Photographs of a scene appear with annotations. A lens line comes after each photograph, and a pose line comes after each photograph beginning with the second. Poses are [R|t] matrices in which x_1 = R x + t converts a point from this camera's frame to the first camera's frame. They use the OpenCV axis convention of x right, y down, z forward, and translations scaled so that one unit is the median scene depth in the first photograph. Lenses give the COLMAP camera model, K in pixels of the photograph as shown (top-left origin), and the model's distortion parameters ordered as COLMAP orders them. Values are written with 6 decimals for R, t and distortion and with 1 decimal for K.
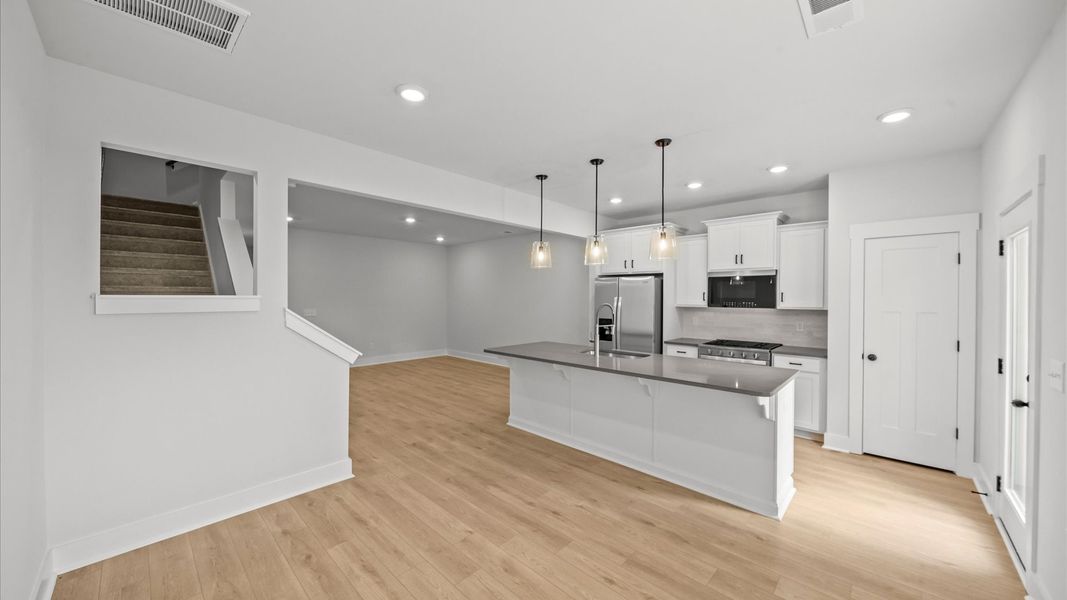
lens RADIAL K [[380.8, 0, 537.9], [0, 380.8, 294.0], [0, 0, 1]] dist [-0.004855, -0.000138]
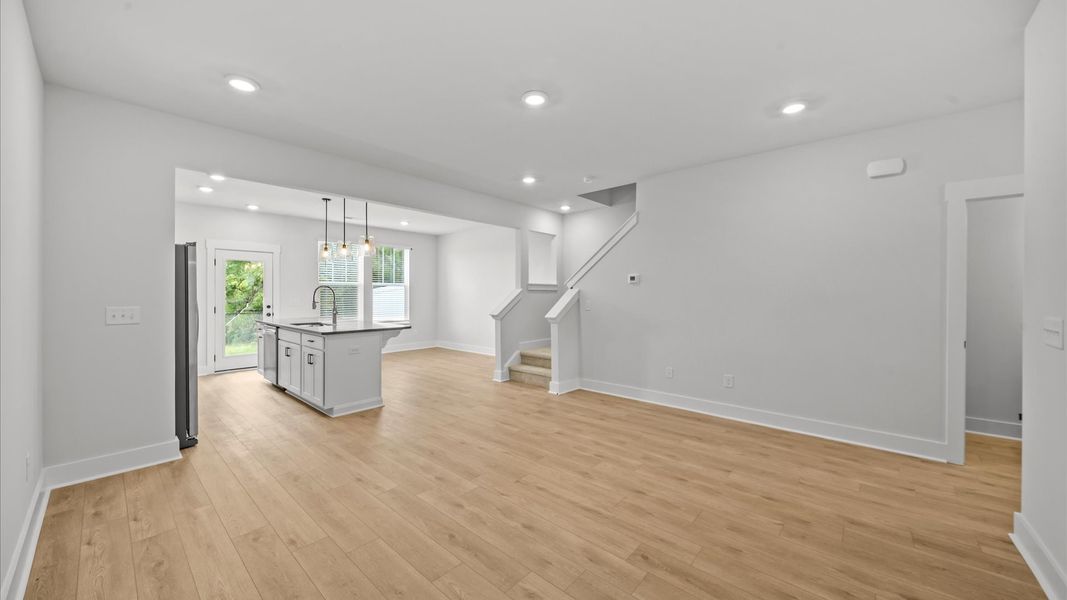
lens RADIAL K [[380.8, 0, 537.9], [0, 380.8, 294.0], [0, 0, 1]] dist [-0.004855, -0.000138]
pose [[-0.999313, -0.010722, -0.035474, -0.438655], [-0.010441, 0.999913, -0.008112, 0.047187], [0.035557, -0.007736, -0.999338, 1.976397]]
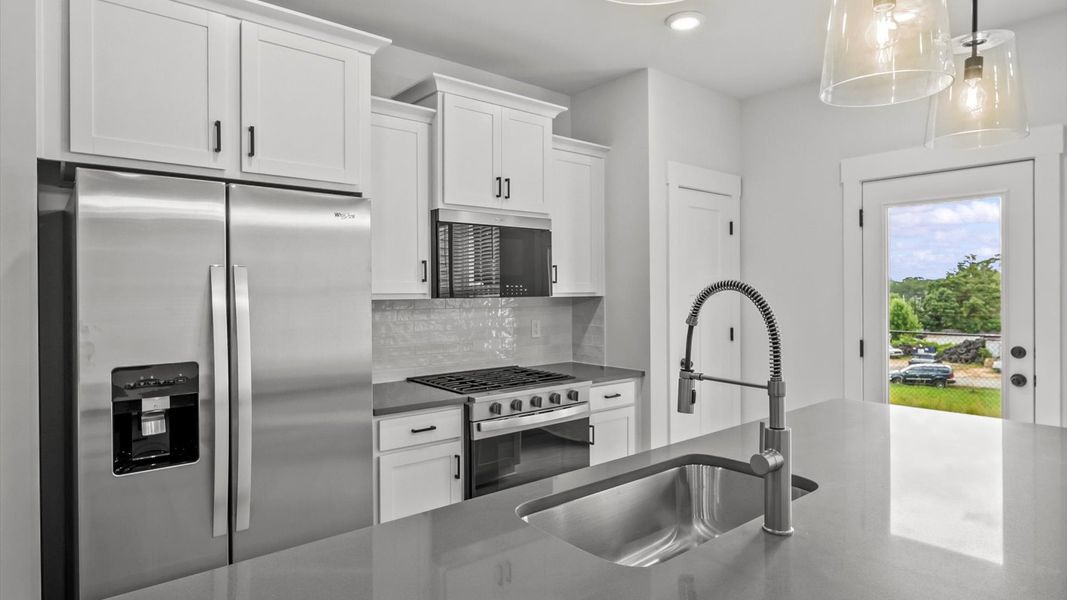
lens RADIAL K [[578.0, 0, 536.3], [0, 578.0, 296.2], [0, 0, 1]] dist [-0.012590, 0.000066]
pose [[0.131740, -0.019824, 0.991086, -0.135282], [-0.001340, 0.999796, 0.020177, 0.021802], [-0.991283, -0.003986, 0.131687, 0.888966]]
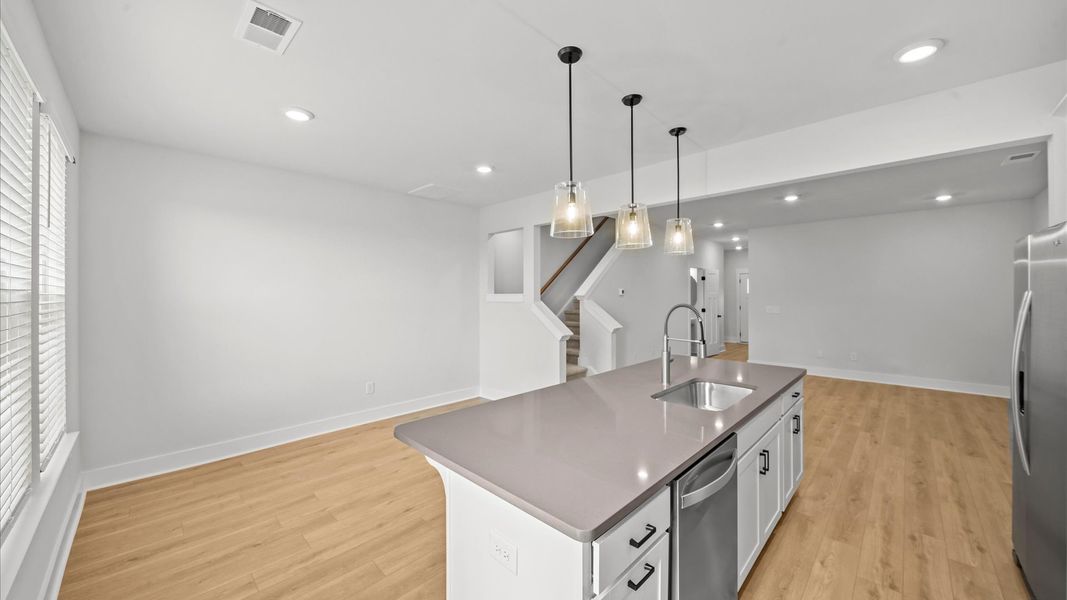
lens RADIAL K [[380.8, 0, 537.9], [0, 380.8, 294.0], [0, 0, 1]] dist [-0.004855, -0.000138]
pose [[-0.014833, -0.009283, -0.999847, 0.658554], [0.012170, 0.999881, -0.009464, 0.011180], [0.999816, -0.012308, -0.014718, 0.646105]]
